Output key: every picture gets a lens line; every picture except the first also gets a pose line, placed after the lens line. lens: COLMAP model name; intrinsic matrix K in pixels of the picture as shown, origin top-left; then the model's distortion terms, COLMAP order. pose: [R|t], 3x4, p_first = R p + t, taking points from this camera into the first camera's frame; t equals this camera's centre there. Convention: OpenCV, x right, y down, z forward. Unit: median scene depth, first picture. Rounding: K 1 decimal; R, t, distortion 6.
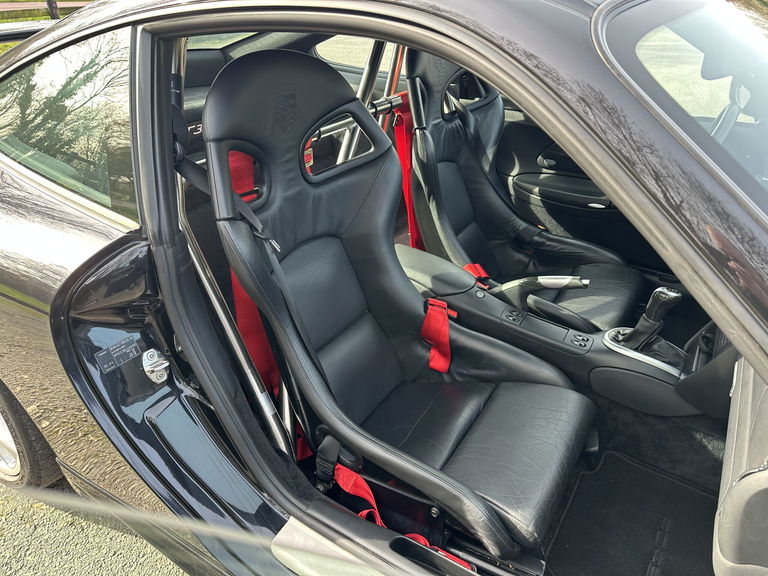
lens RADIAL K [[527.8, 0, 375.2], [0, 527.8, 288.4], [0, 0, 1]] dist [0.092650, -0.125866]
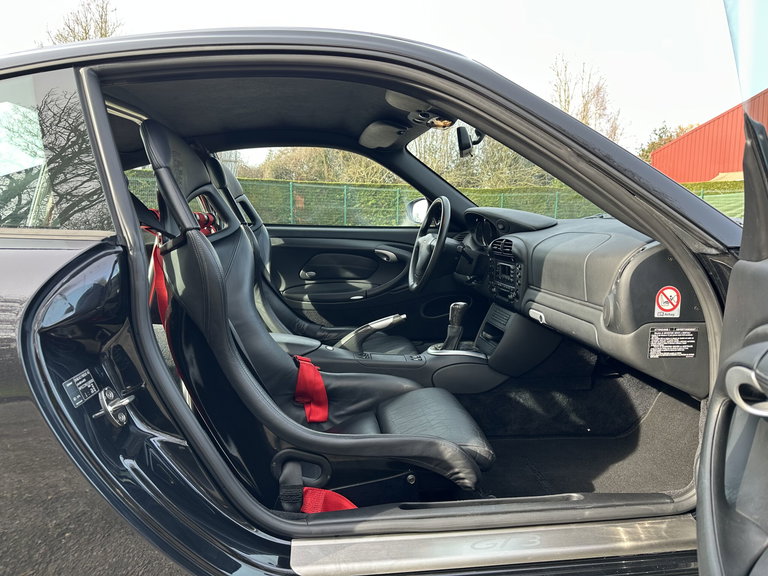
lens RADIAL K [[527.8, 0, 375.2], [0, 527.8, 288.4], [0, 0, 1]] dist [0.092650, -0.125866]
pose [[0.783243, -0.093868, 0.614589, -0.376493], [0.326903, 0.903032, -0.278689, 0.222359], [-0.528834, 0.419192, 0.737979, 0.042307]]
